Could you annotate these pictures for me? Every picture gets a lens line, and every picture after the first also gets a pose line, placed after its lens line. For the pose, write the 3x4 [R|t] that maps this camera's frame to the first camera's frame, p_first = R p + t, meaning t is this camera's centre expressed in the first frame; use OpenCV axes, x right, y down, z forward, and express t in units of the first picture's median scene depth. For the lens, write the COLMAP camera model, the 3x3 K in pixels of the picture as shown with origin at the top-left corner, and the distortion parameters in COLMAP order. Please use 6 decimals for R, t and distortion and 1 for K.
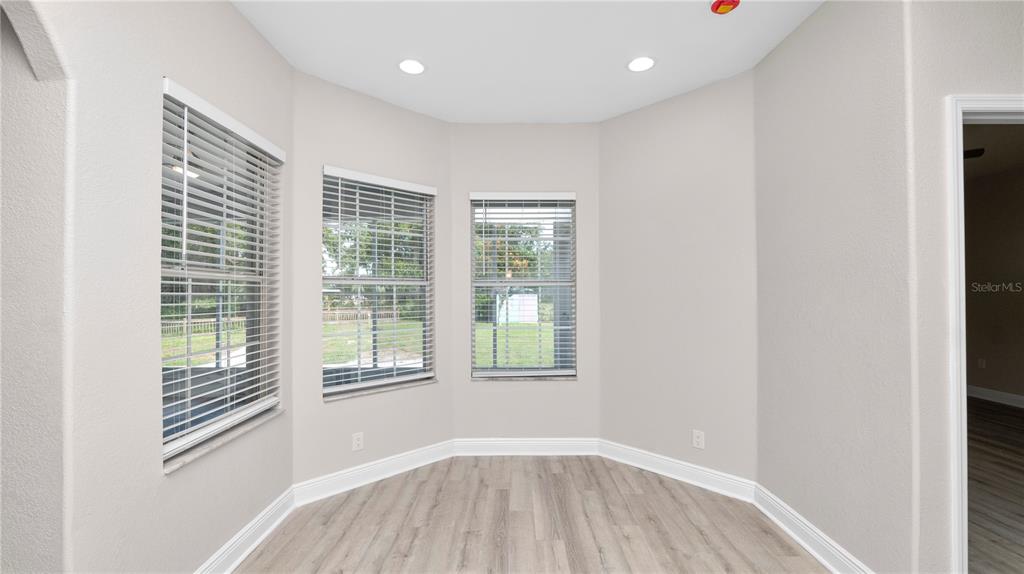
lens RADIAL K [[420.2, 0, 510.4], [0, 420.2, 288.7], [0, 0, 1]] dist [-0.010528, 0.000277]
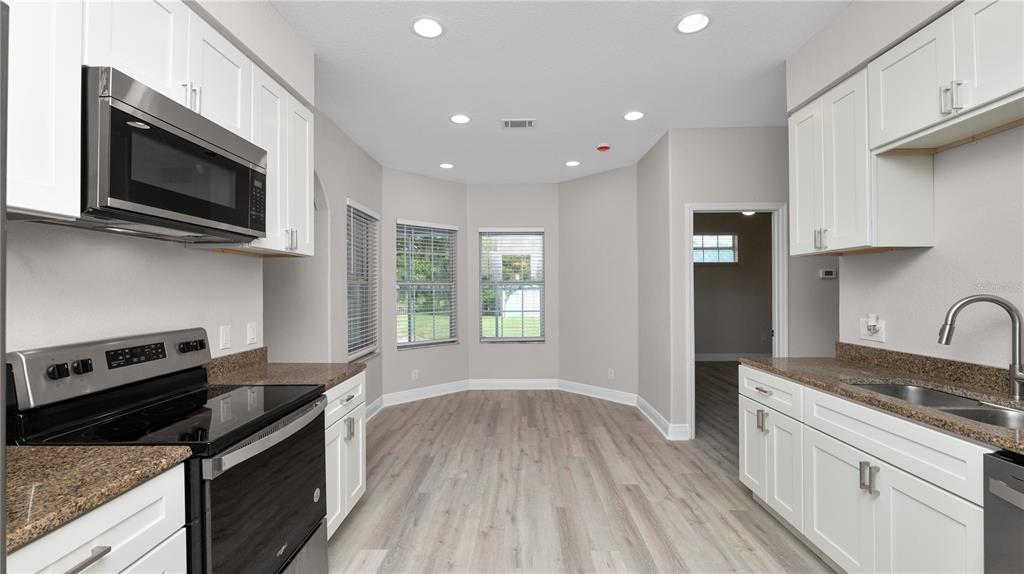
lens RADIAL K [[420.2, 0, 510.4], [0, 420.2, 288.7], [0, 0, 1]] dist [-0.010528, 0.000277]
pose [[0.999842, -0.002217, -0.017615, 0.068532], [0.002407, 0.999939, 0.010766, -0.013533], [0.017590, -0.010807, 0.999787, -0.770664]]
